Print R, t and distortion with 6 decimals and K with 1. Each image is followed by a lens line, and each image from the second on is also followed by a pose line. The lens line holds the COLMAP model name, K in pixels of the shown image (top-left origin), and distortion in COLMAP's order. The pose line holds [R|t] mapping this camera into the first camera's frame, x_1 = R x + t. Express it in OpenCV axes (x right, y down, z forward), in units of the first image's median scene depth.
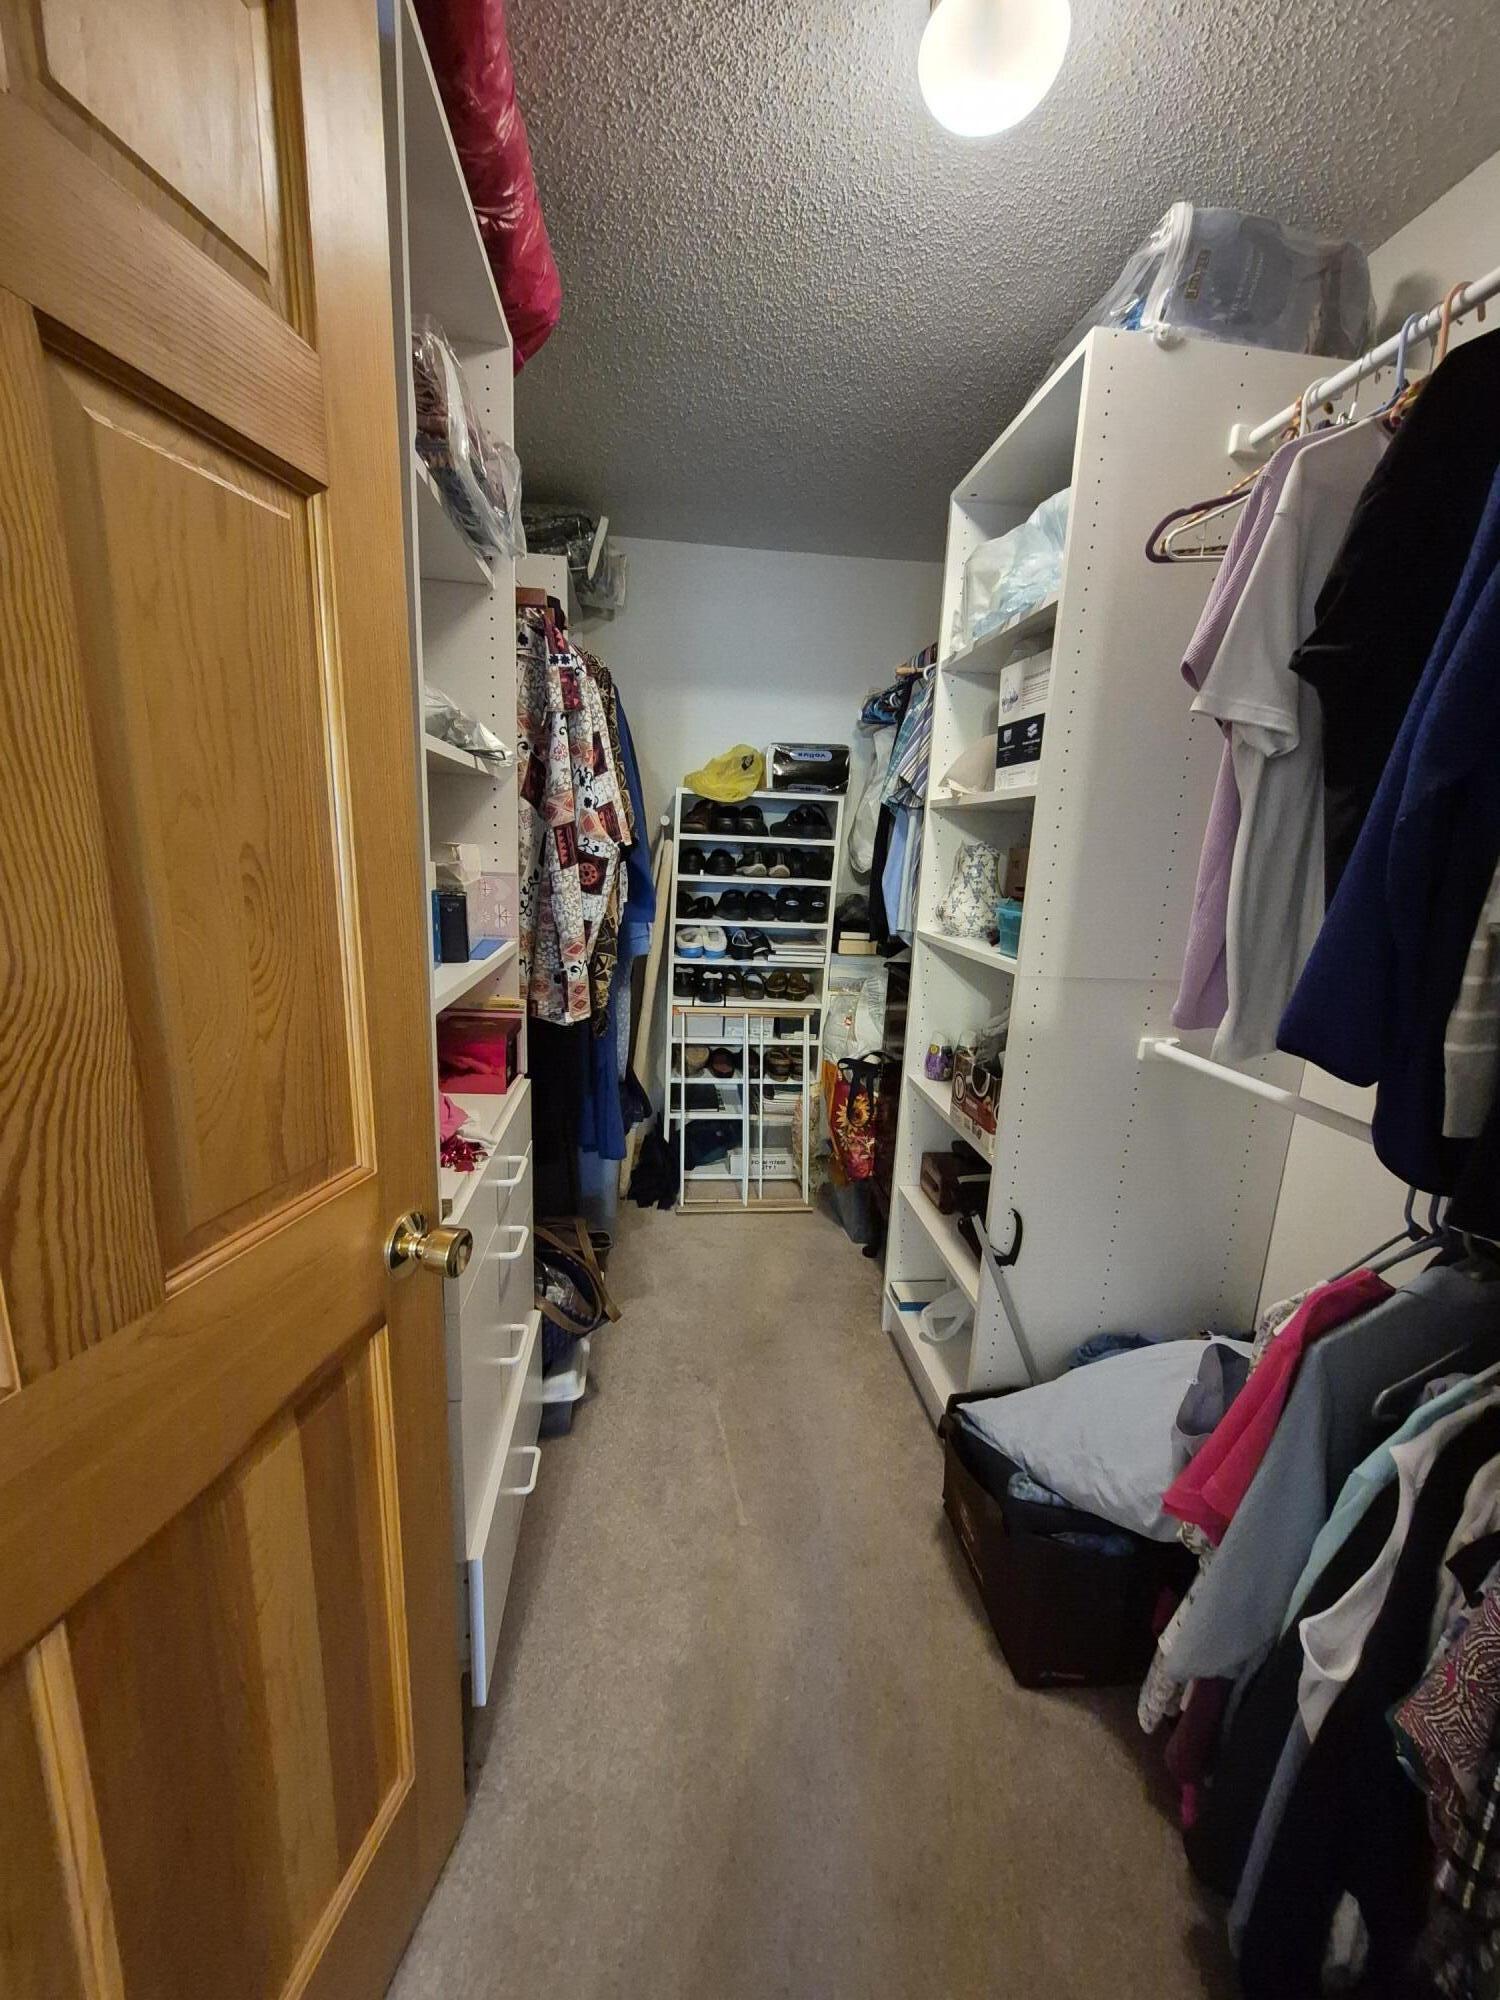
lens RADIAL K [[783.7, 0, 754.0], [0, 783.7, 1001.2], [0, 0, 1]] dist [-0.000538, 0.000683]
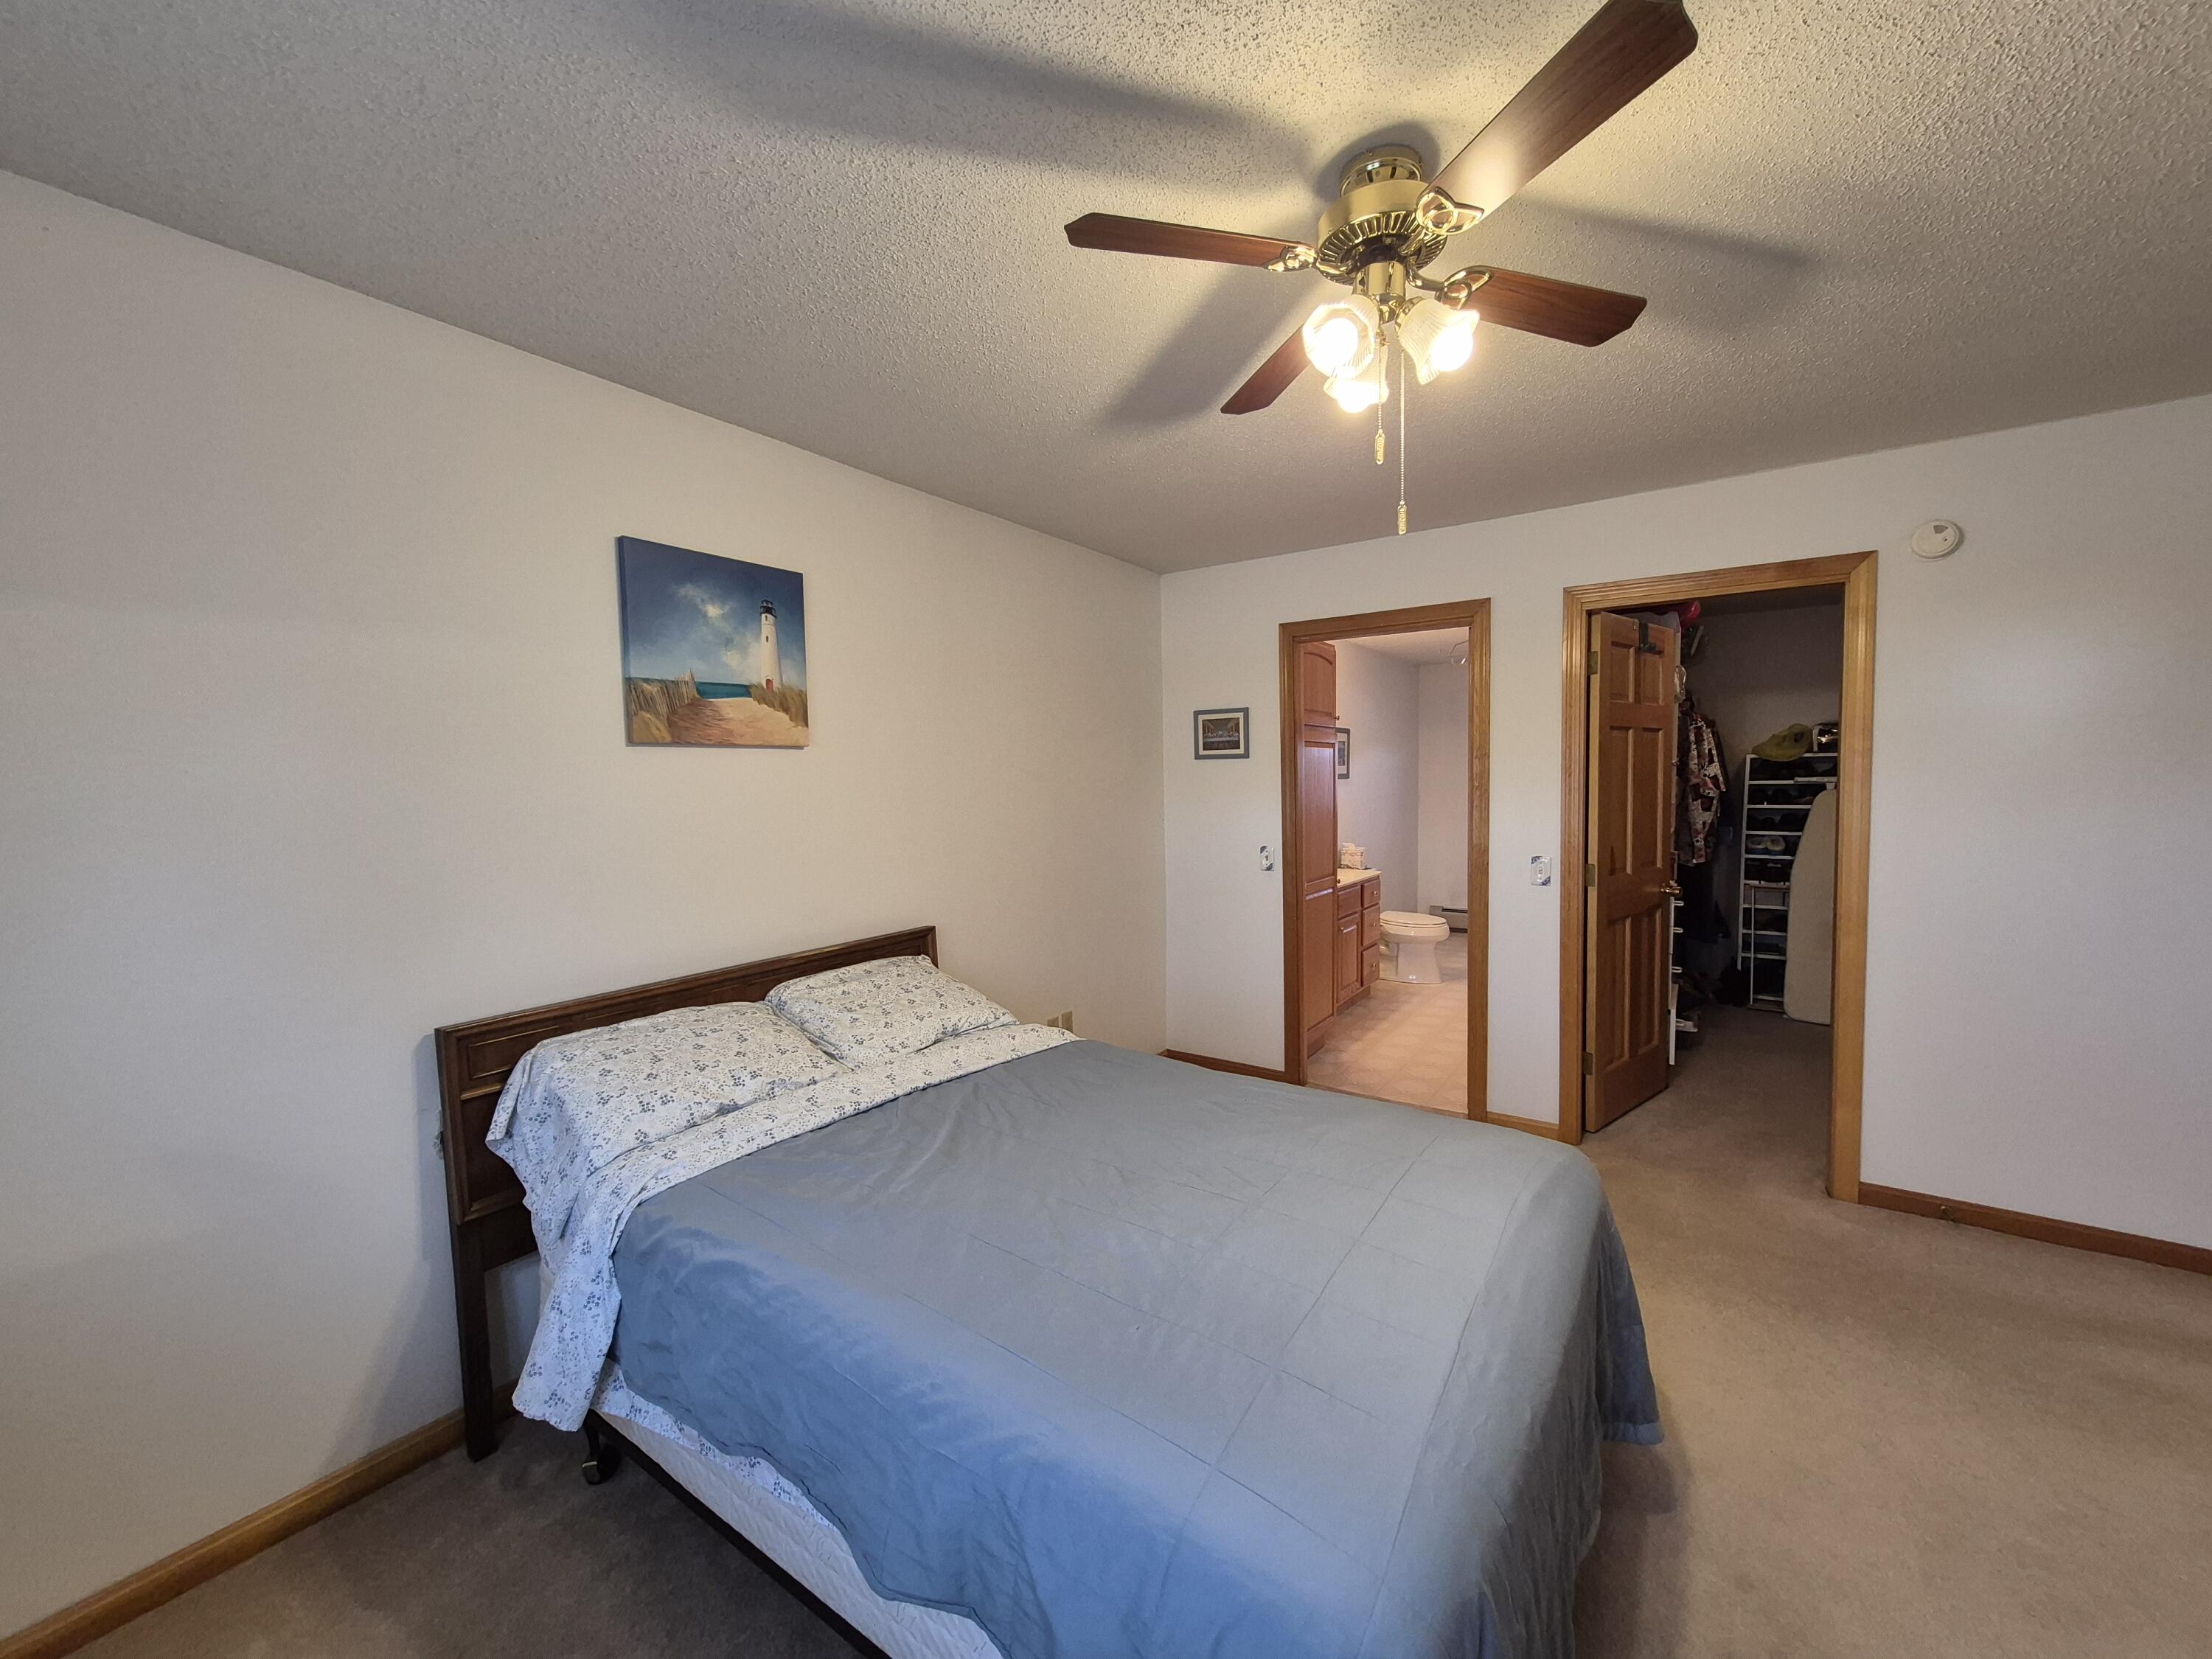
lens RADIAL K [[866.8, 0, 1129.4], [0, 866.8, 817.4], [0, 0, 1]] dist [-0.000538, 0.000683]
pose [[0.756869, -0.017845, -0.653324, 0.200339], [-0.086934, 0.987996, -0.127698, 0.387239], [0.647760, 0.153447, 0.746232, -2.202356]]
